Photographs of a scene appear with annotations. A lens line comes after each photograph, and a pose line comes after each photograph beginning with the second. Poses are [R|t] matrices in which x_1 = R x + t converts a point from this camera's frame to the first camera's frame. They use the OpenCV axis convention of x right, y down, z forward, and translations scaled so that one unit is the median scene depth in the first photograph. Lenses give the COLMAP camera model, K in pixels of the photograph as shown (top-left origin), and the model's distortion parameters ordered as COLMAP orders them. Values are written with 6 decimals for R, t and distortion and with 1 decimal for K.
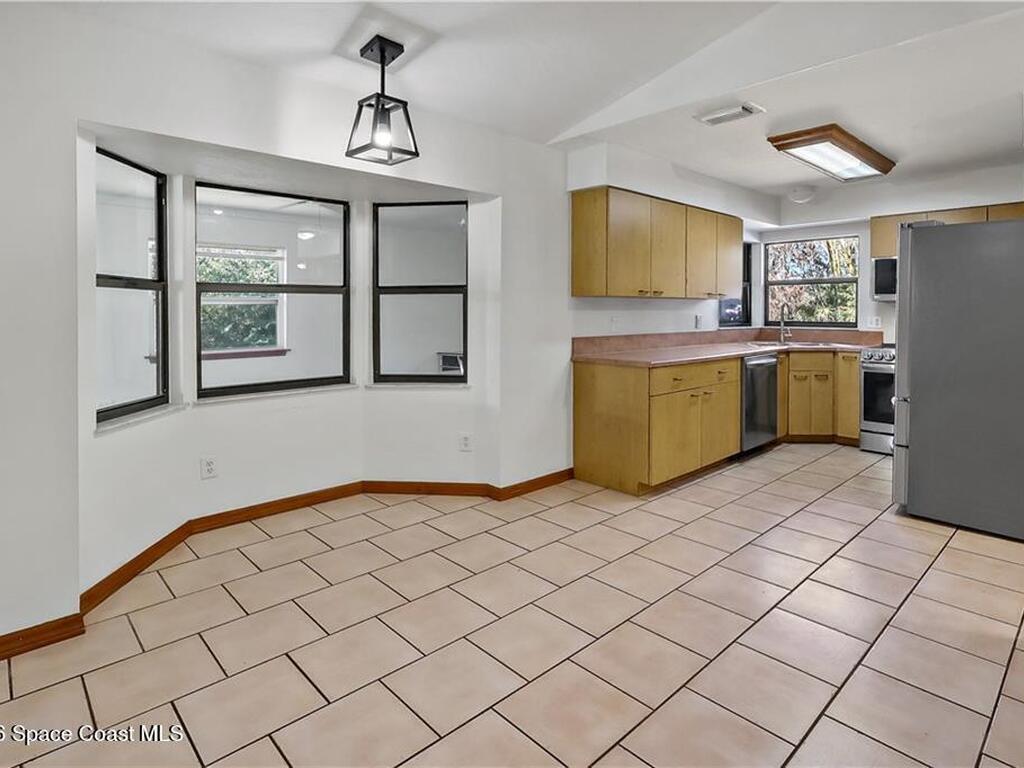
lens RADIAL K [[563.7, 0, 519.3], [0, 563.7, 311.2], [0, 0, 1]] dist [0.008021, -0.002271]
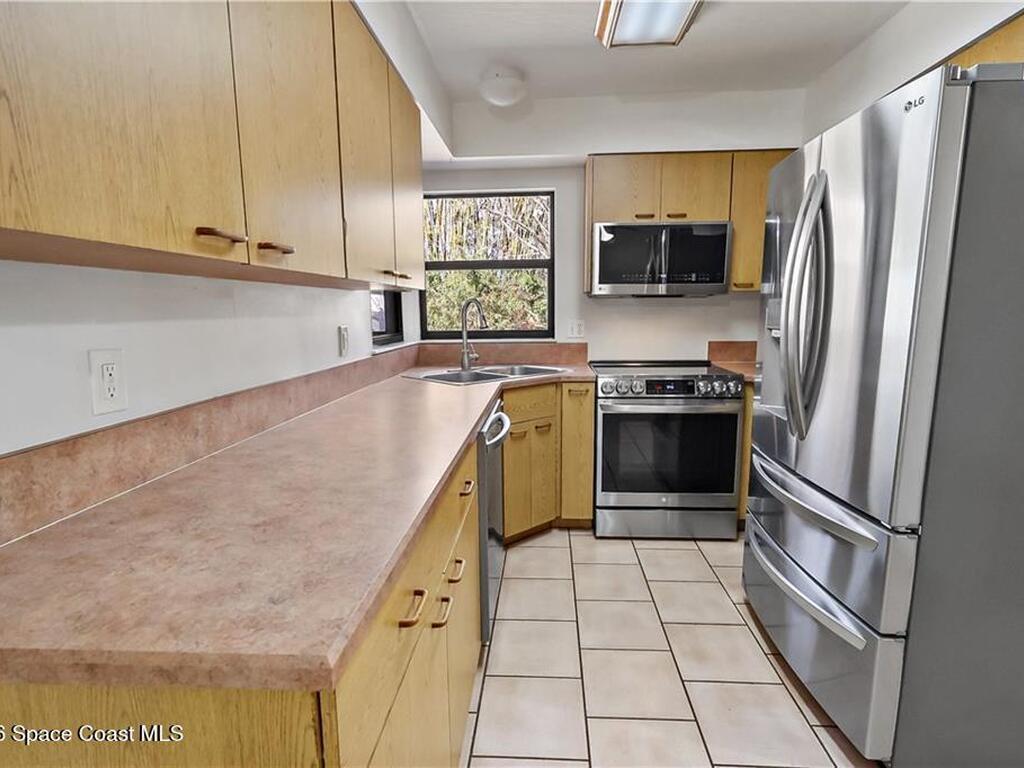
lens RADIAL K [[563.7, 0, 503.1], [0, 563.7, 400.1], [0, 0, 1]] dist [0.008021, -0.002271]
pose [[0.724560, -0.111175, 0.680186, 0.147633], [-0.002535, 0.986468, 0.163935, -0.008316], [-0.689207, -0.120505, 0.714473, 0.791926]]
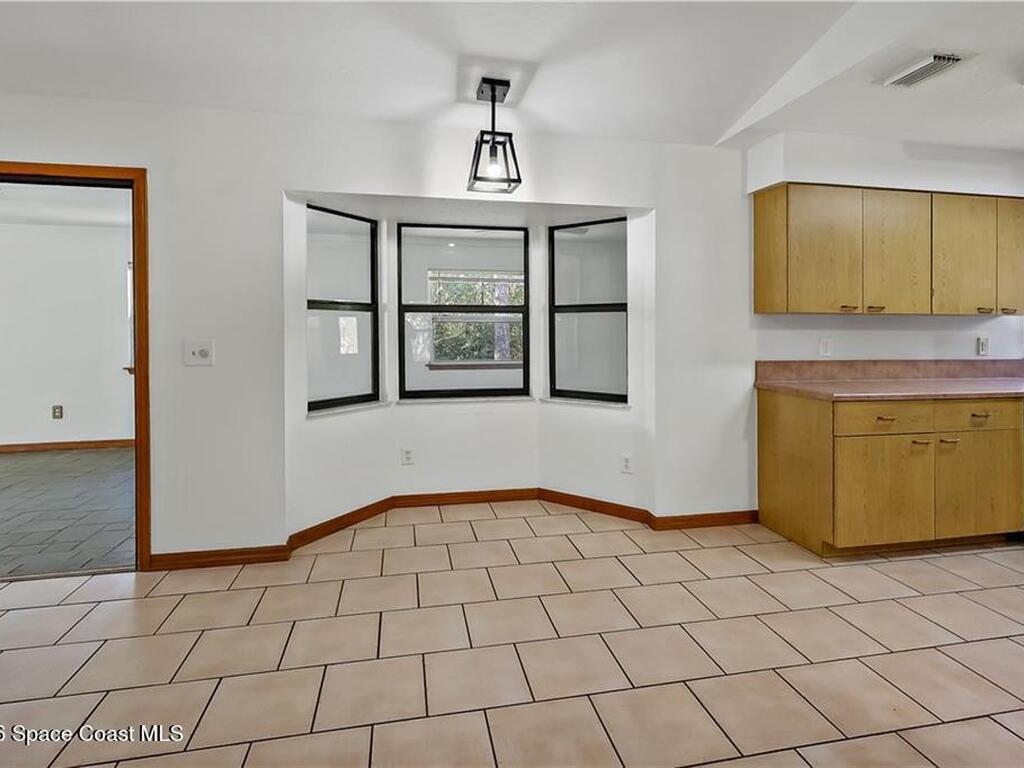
lens RADIAL K [[563.7, 0, 515.0], [0, 563.7, 328.7], [0, 0, 1]] dist [0.008021, -0.002271]
pose [[0.853999, 0.005898, -0.520242, 0.241144], [-0.005625, 0.999982, 0.002103, -0.002694], [0.520245, 0.001130, 0.854016, 0.063167]]
